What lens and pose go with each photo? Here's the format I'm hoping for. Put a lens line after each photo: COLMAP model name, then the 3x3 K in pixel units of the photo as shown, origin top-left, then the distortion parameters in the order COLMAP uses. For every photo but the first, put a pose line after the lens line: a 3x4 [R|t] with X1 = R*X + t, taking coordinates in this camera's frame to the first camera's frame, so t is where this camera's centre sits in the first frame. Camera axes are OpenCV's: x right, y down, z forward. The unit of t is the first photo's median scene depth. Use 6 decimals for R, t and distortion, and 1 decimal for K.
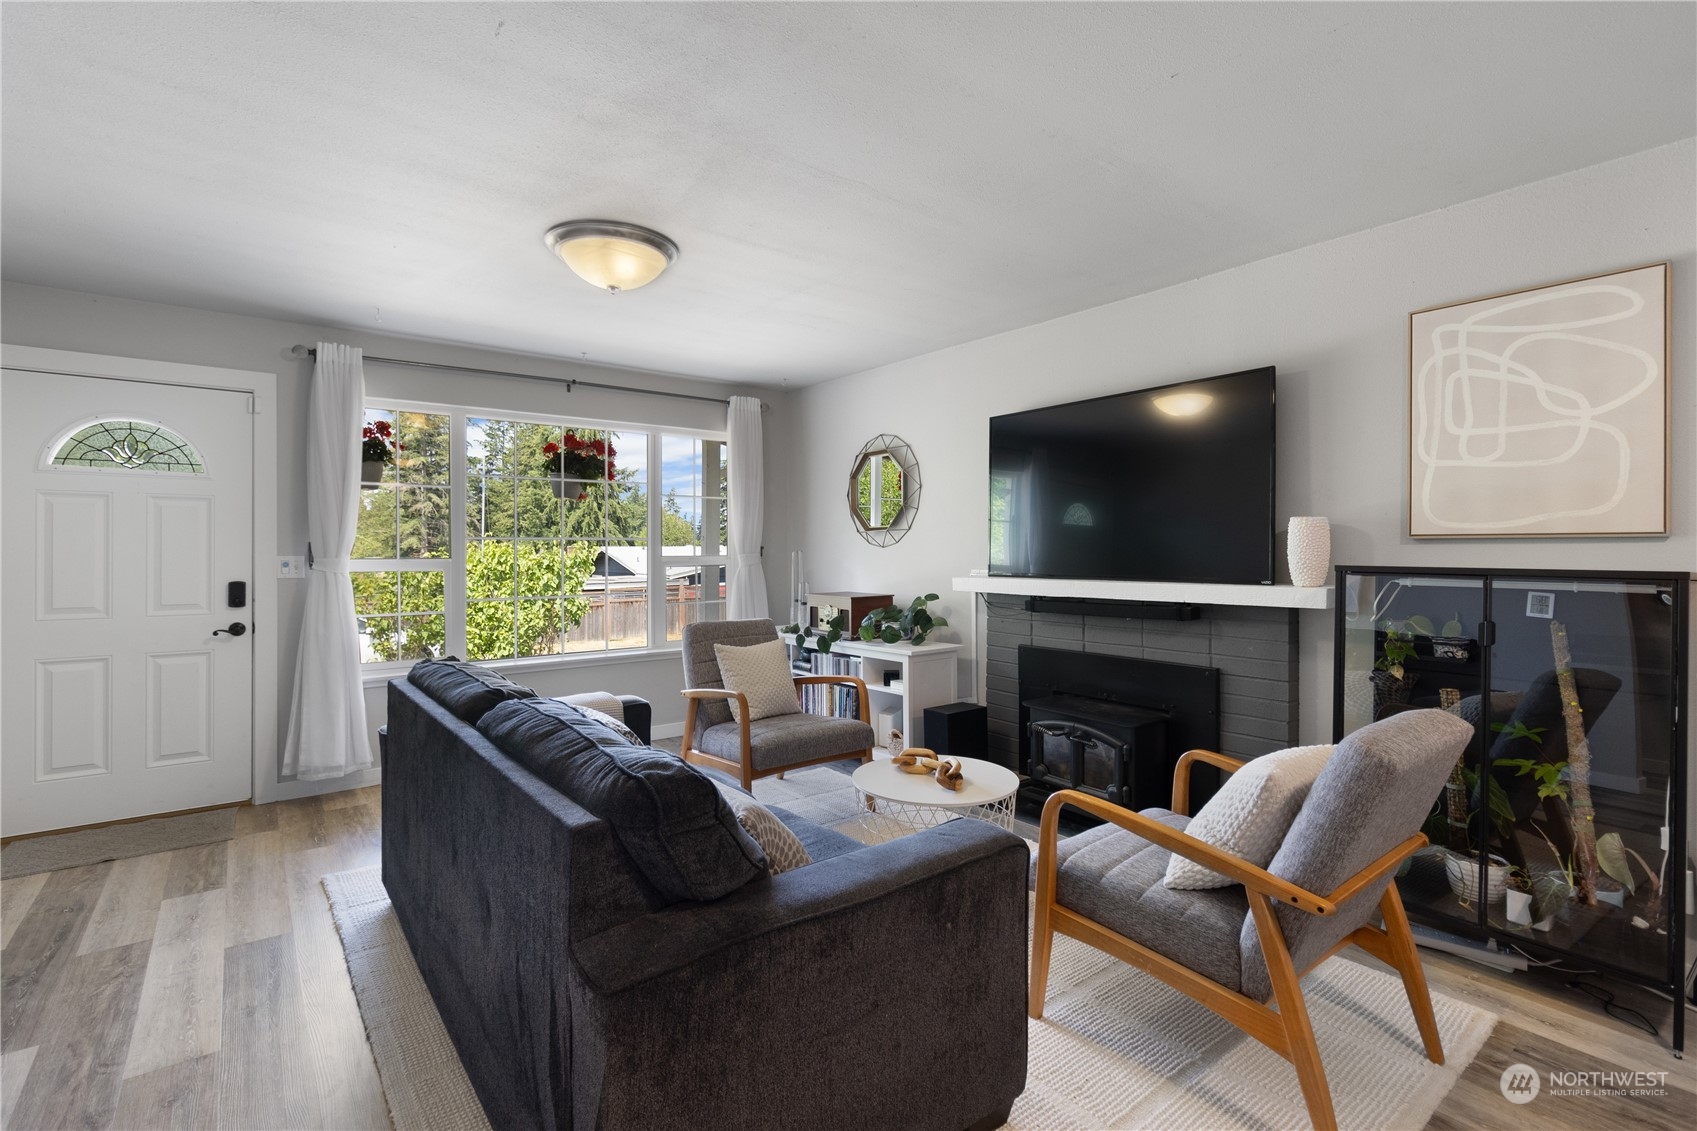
lens RADIAL K [[791.5, 0, 849.7], [0, 791.5, 557.9], [0, 0, 1]] dist [-0.000690, 0.000190]
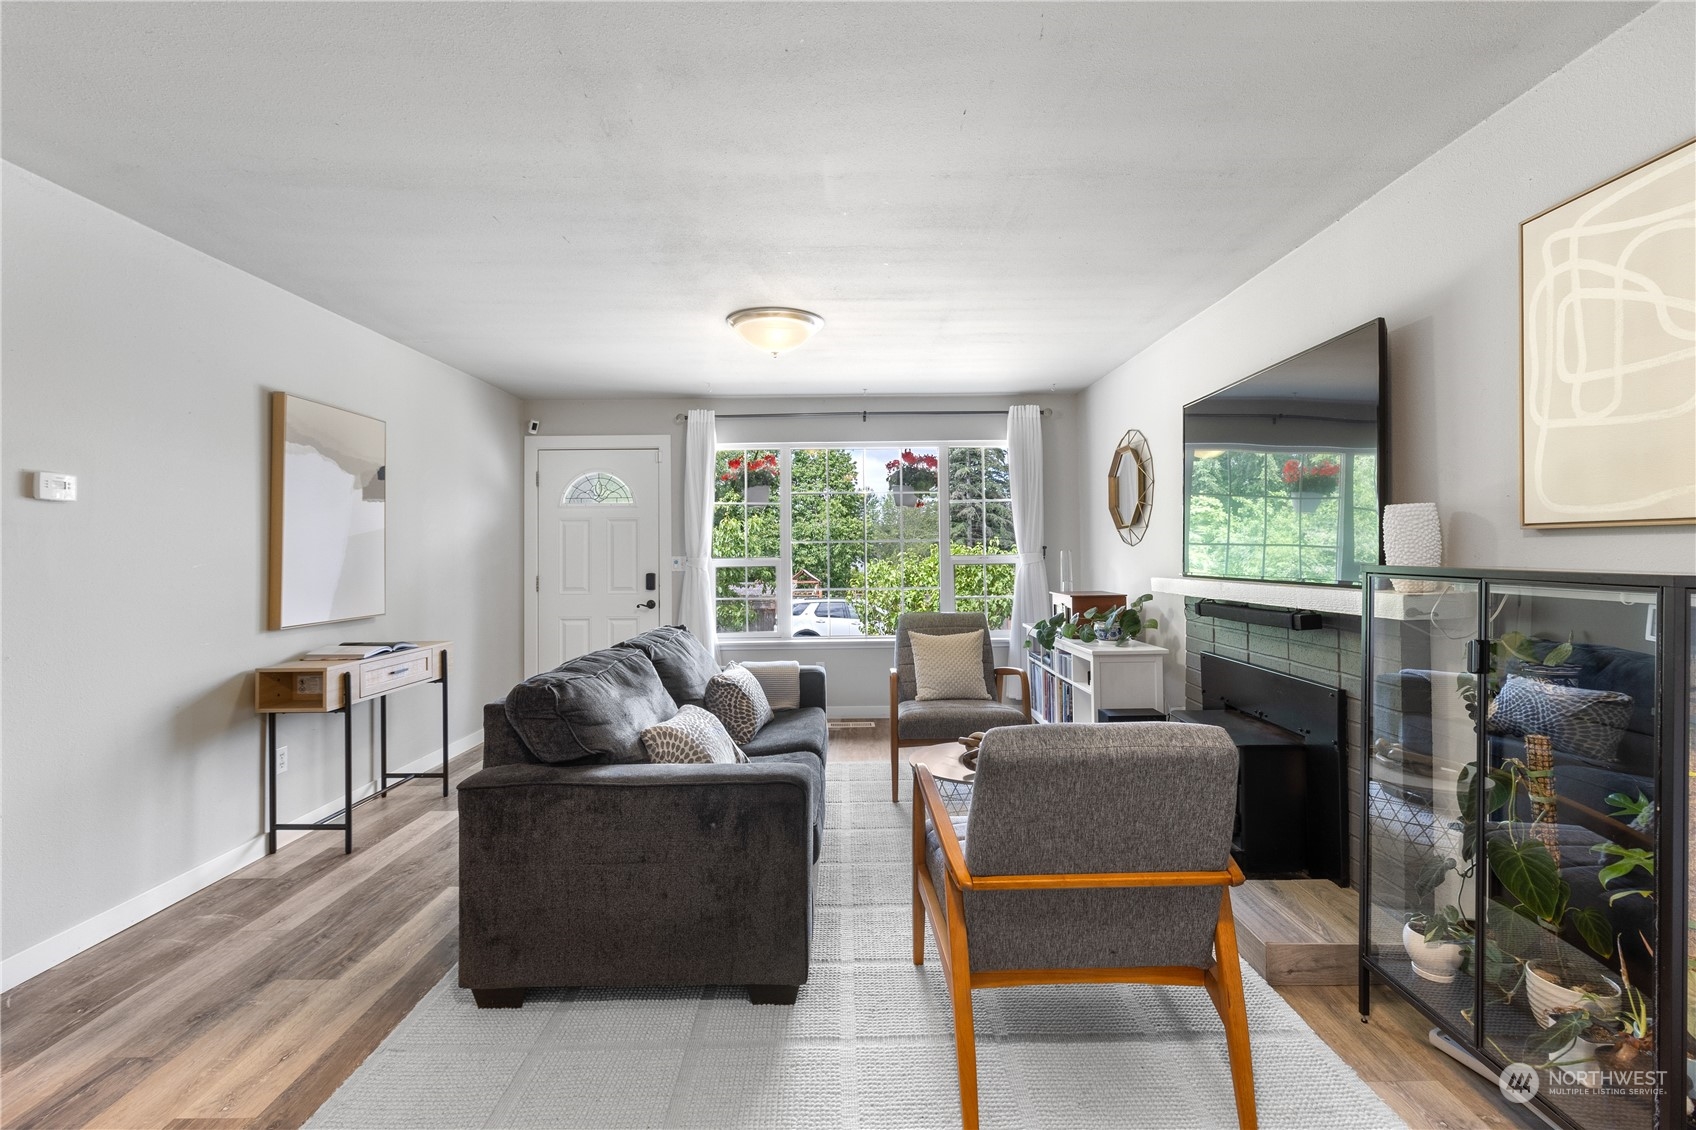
lens RADIAL K [[795.4, 0, 846.6], [0, 795.4, 550.4], [0, 0, 1]] dist [0.000704, -0.000071]
pose [[0.789239, -0.007108, -0.614045, 0.664263], [0.002096, 0.999958, -0.008881, 0.000831], [0.614083, 0.005722, 0.789221, 0.029486]]
